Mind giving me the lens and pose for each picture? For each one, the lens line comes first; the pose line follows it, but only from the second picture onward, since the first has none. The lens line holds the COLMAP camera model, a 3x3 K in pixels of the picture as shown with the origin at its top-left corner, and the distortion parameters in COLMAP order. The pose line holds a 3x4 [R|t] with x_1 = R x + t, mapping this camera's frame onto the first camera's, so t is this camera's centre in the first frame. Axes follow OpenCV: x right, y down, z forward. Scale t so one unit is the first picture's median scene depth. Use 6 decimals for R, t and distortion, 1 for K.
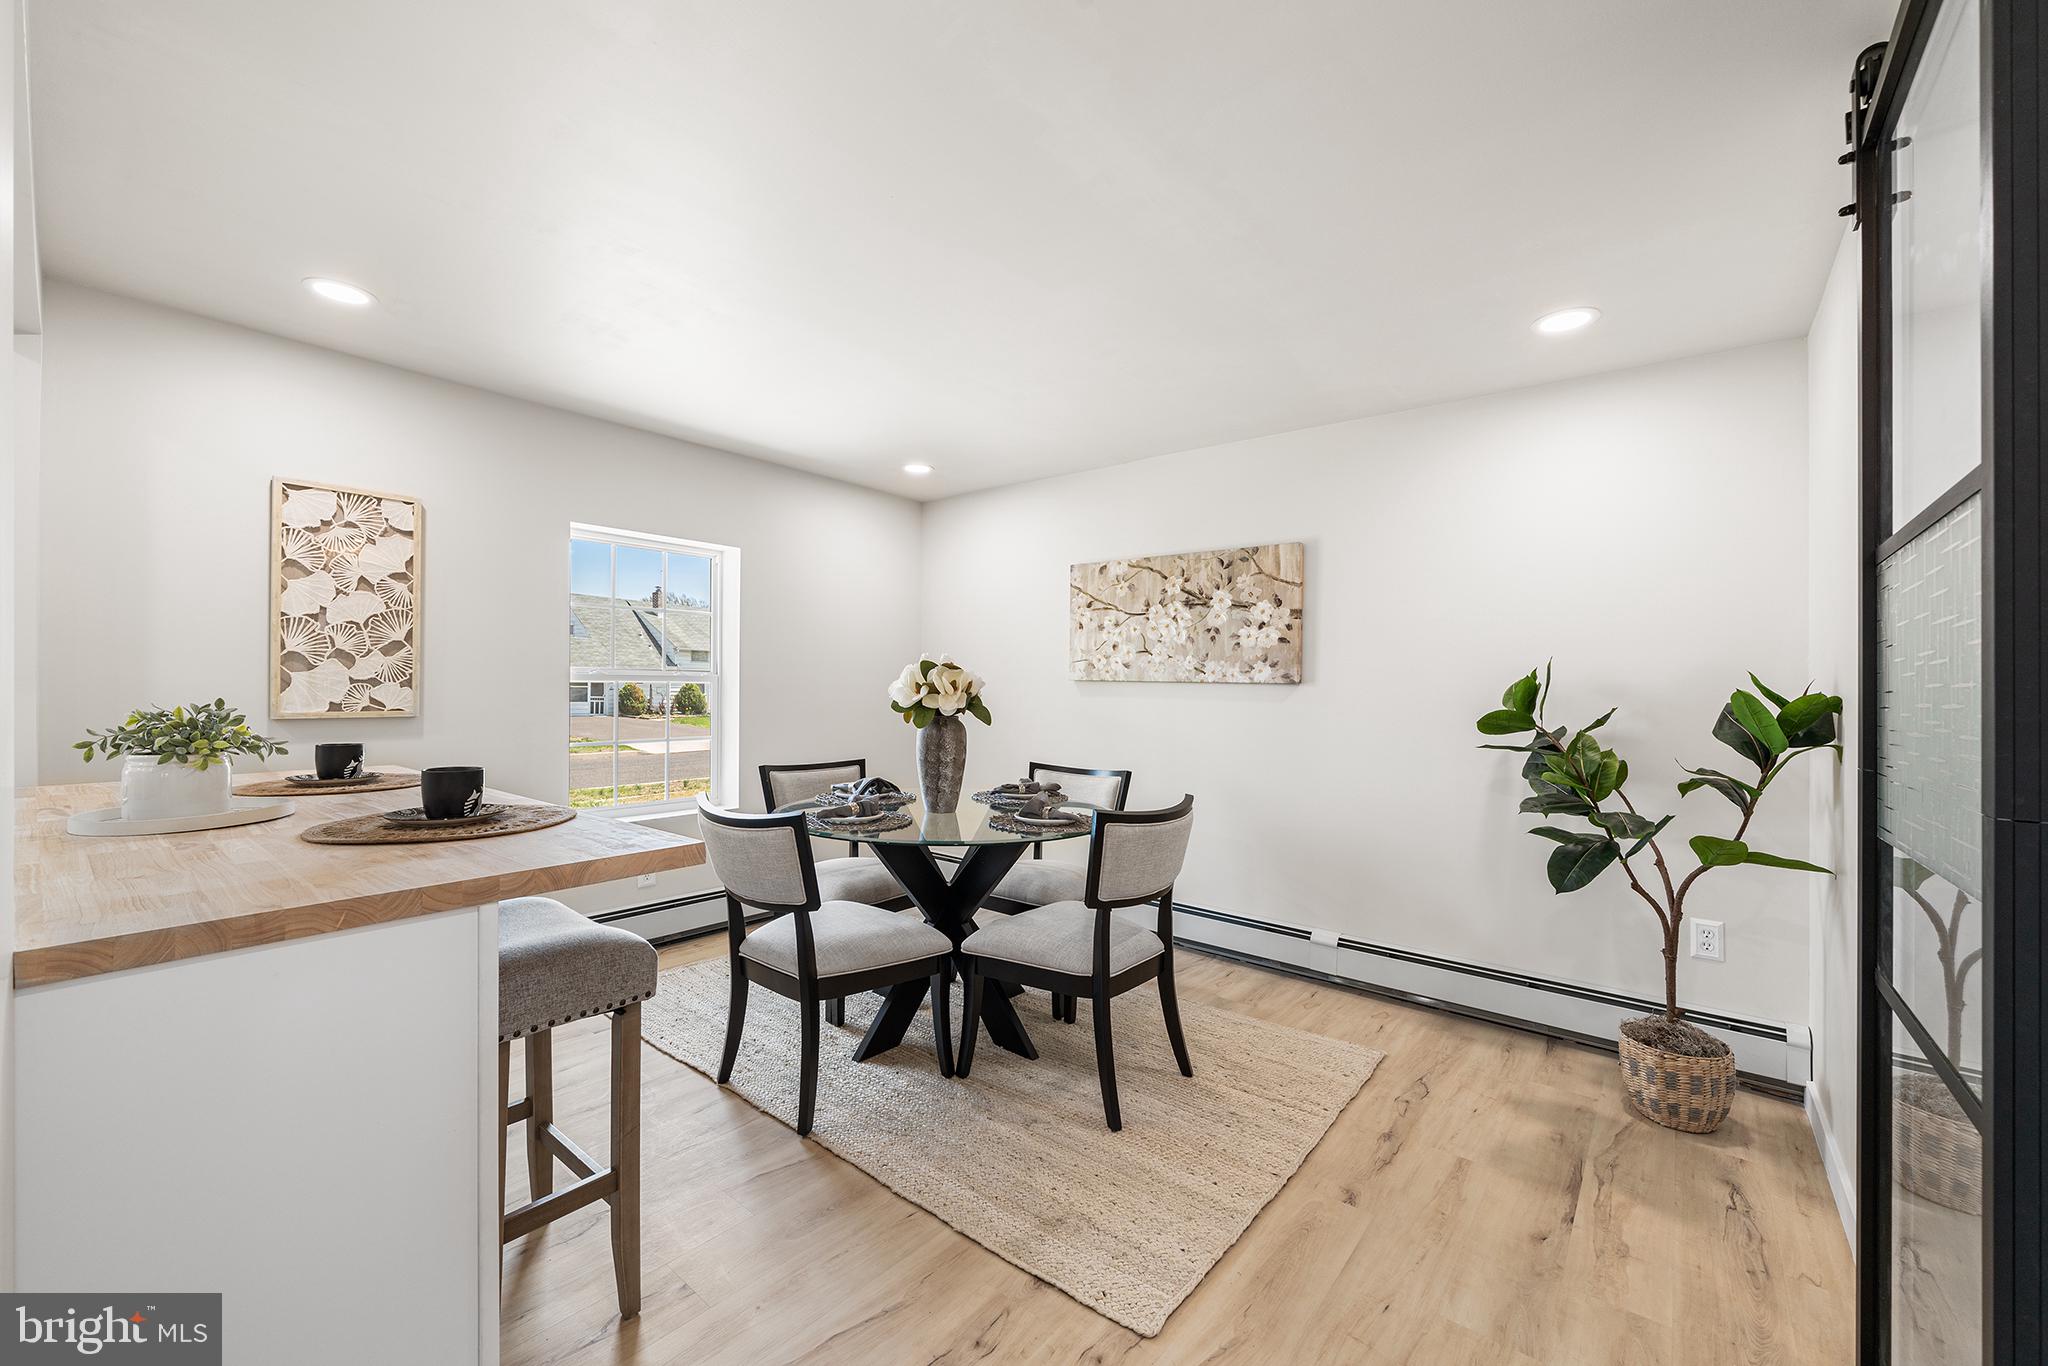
lens RADIAL K [[794.7, 0, 1018.2], [0, 794.7, 678.5], [0, 0, 1]] dist [-0.000533, -0.000314]
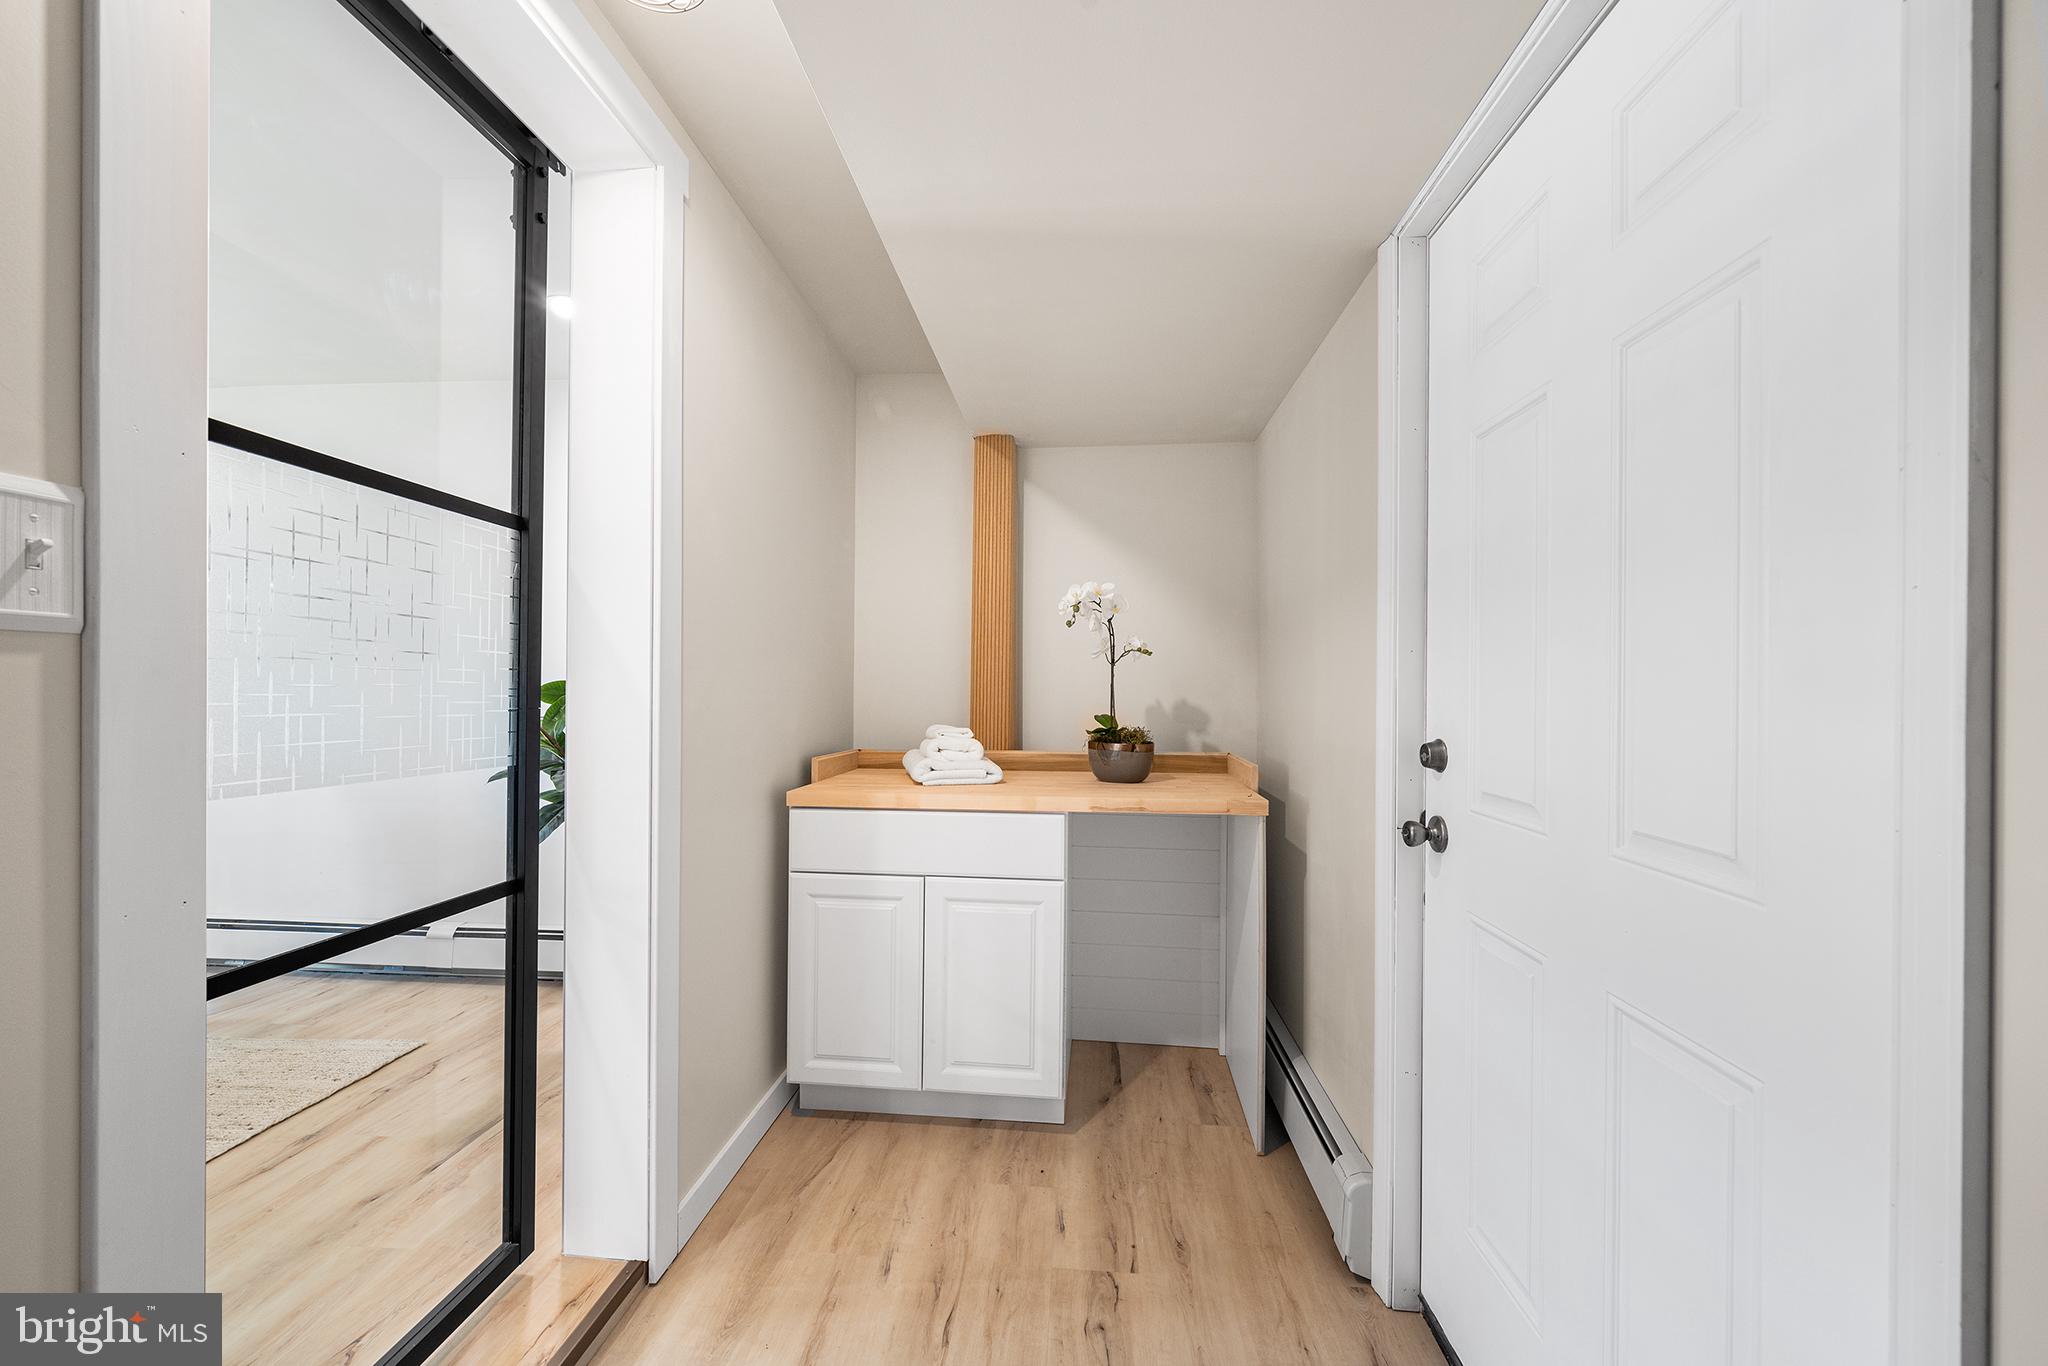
lens RADIAL K [[769.8, 0, 1021.4], [0, 769.8, 688.5], [0, 0, 1]] dist [-0.001039, -0.000208]
pose [[0.814951, -0.002572, 0.579524, 0.485552], [-0.004817, 0.999926, 0.011211, 0.024211], [-0.579510, -0.011928, 0.814878, -0.175892]]
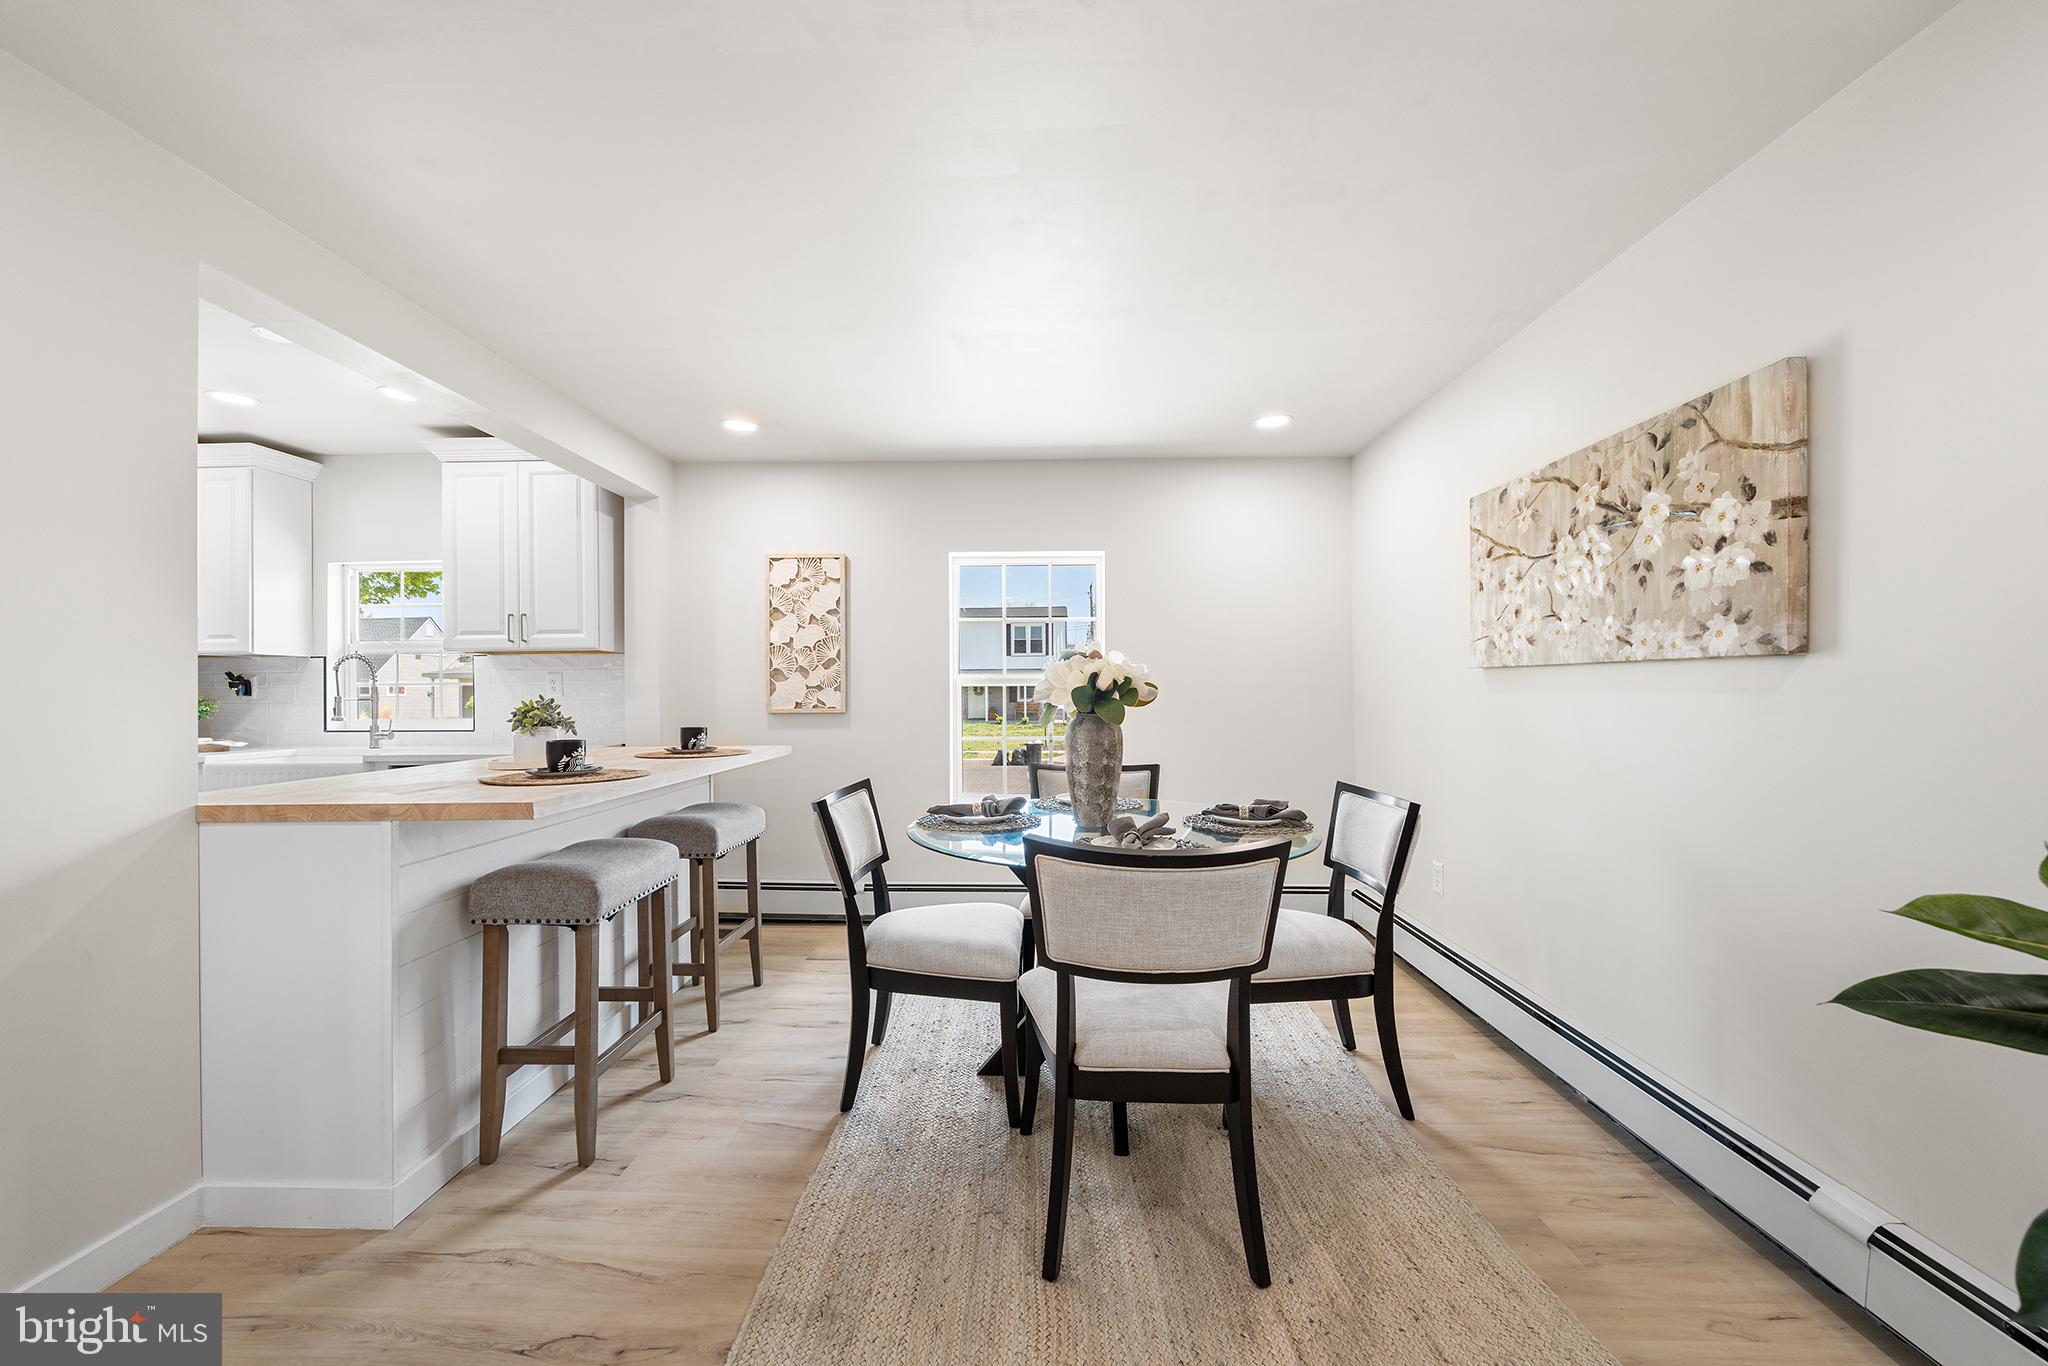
lens RADIAL K [[791.3, 0, 1026.4], [0, 791.3, 688.1], [0, 0, 1]] dist [-0.002299, -0.000232]
pose [[0.616807, -0.021028, -0.786833, 0.532239], [0.020095, 0.999738, -0.010965, 0.027851], [0.786858, -0.009048, 0.617068, 0.418357]]
